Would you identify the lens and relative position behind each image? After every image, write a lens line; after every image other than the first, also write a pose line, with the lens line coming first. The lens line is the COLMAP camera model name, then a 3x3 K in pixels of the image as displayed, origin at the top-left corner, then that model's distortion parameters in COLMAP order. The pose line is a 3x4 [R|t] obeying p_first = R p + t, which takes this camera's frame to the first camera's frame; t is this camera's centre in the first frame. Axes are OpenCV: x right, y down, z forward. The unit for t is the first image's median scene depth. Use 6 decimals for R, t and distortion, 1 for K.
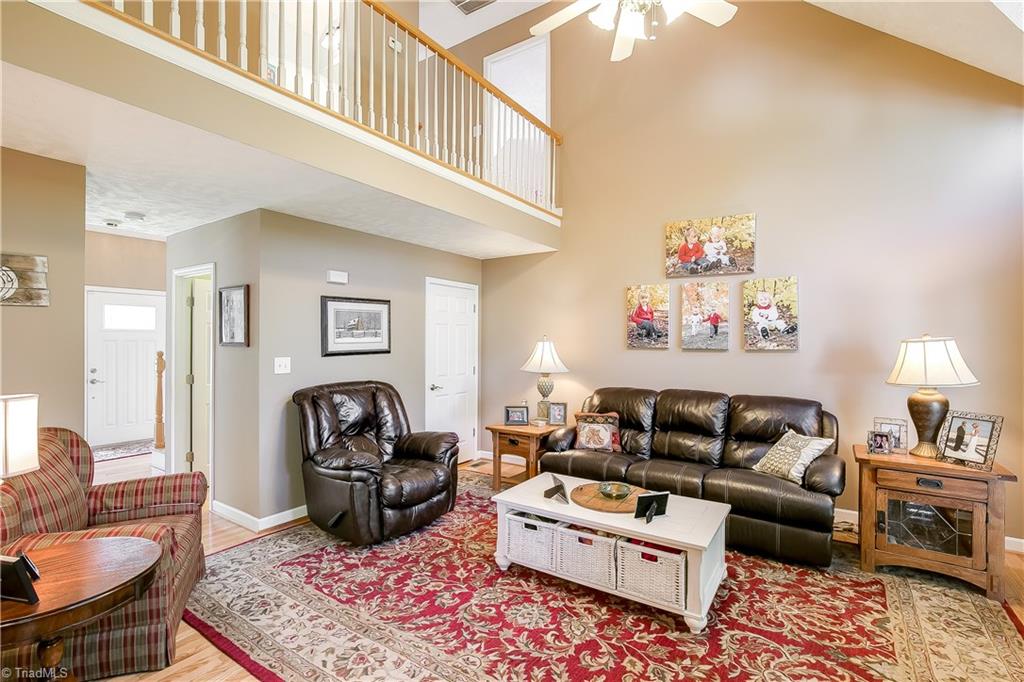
lens RADIAL K [[464.4, 0, 510.0], [0, 464.4, 341.3], [0, 0, 1]] dist [-0.029811, 0.003089]
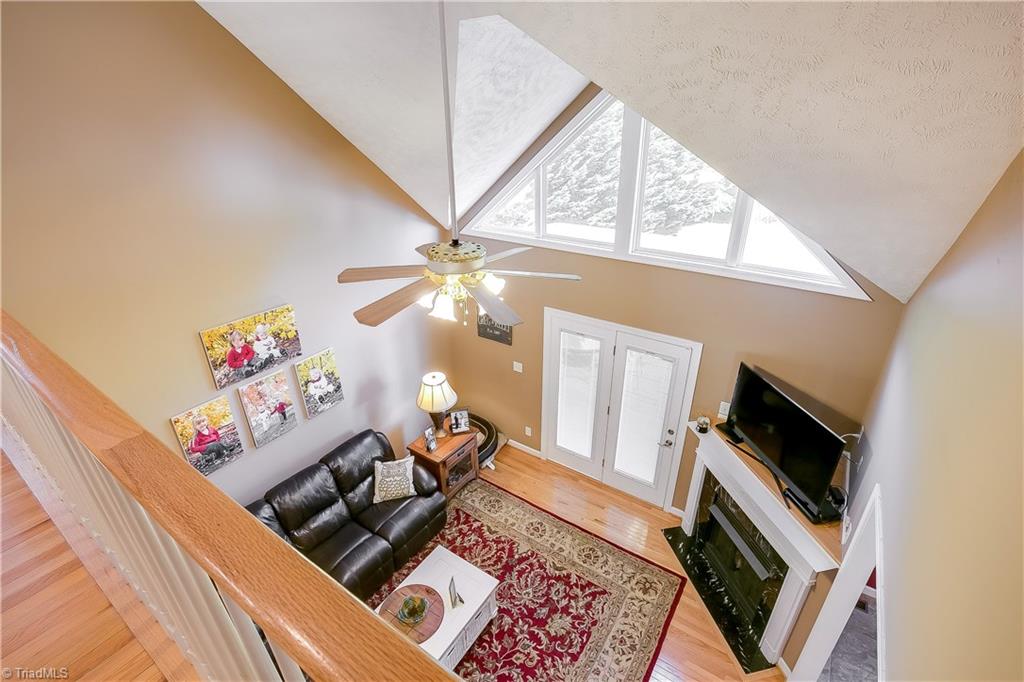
lens RADIAL K [[464.4, 0, 509.7], [0, 464.4, 351.0], [0, 0, 1]] dist [-0.029811, 0.003089]
pose [[0.002749, -0.455437, 0.890264, -0.431382], [0.013493, 0.890203, 0.455364, -0.660619], [-0.999905, 0.010760, 0.008592, 0.524809]]
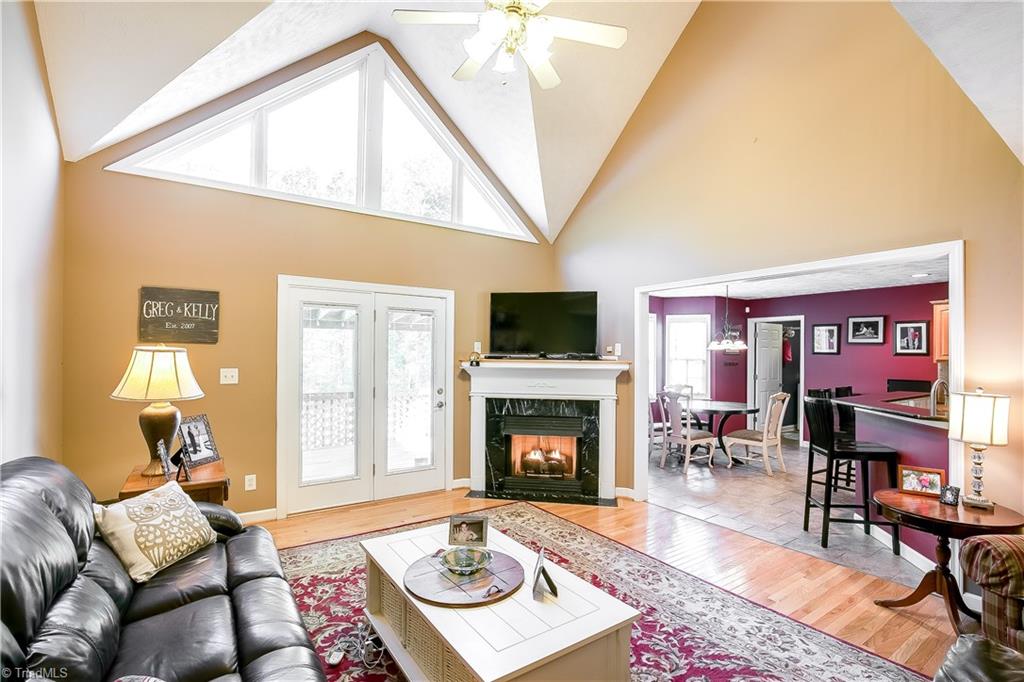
lens RADIAL K [[464.4, 0, 518.8], [0, 464.4, 358.0], [0, 0, 1]] dist [-0.029811, 0.003089]
pose [[-0.932178, -0.012686, 0.361779, -0.077216], [-0.009301, 0.999895, 0.011096, -0.001715], [-0.361882, 0.006979, -0.932198, 1.201575]]
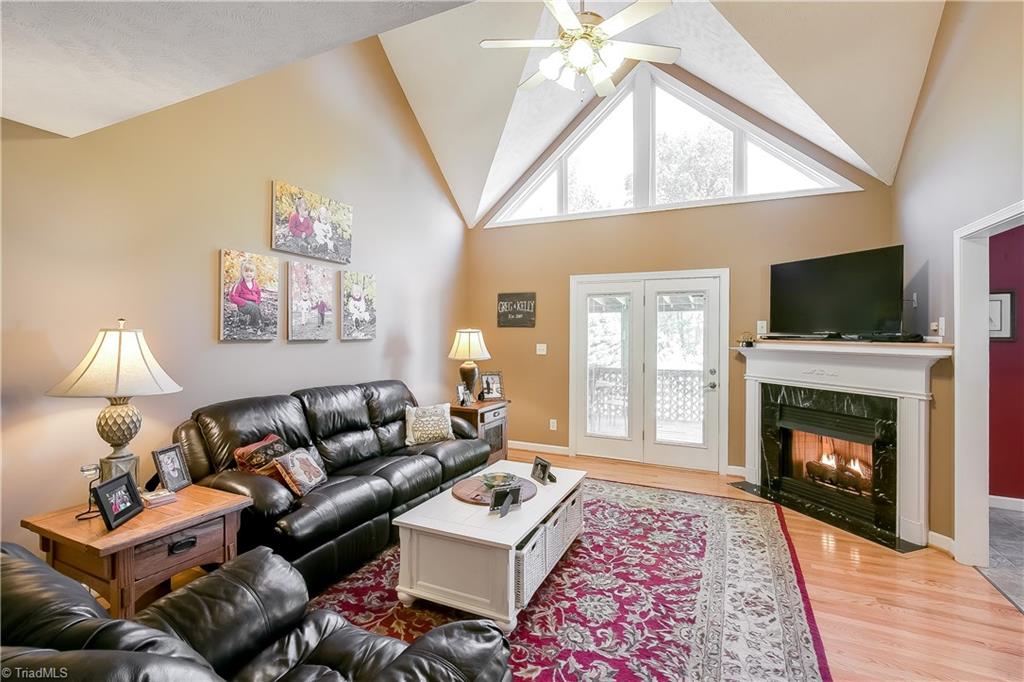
lens RADIAL K [[464.4, 0, 511.5], [0, 464.4, 338.6], [0, 0, 1]] dist [-0.029811, 0.003089]
pose [[-0.155054, -0.015023, 0.987792, -0.560226], [-0.003473, 0.999886, 0.014662, -0.000600], [-0.987900, -0.001158, -0.155089, 0.828957]]
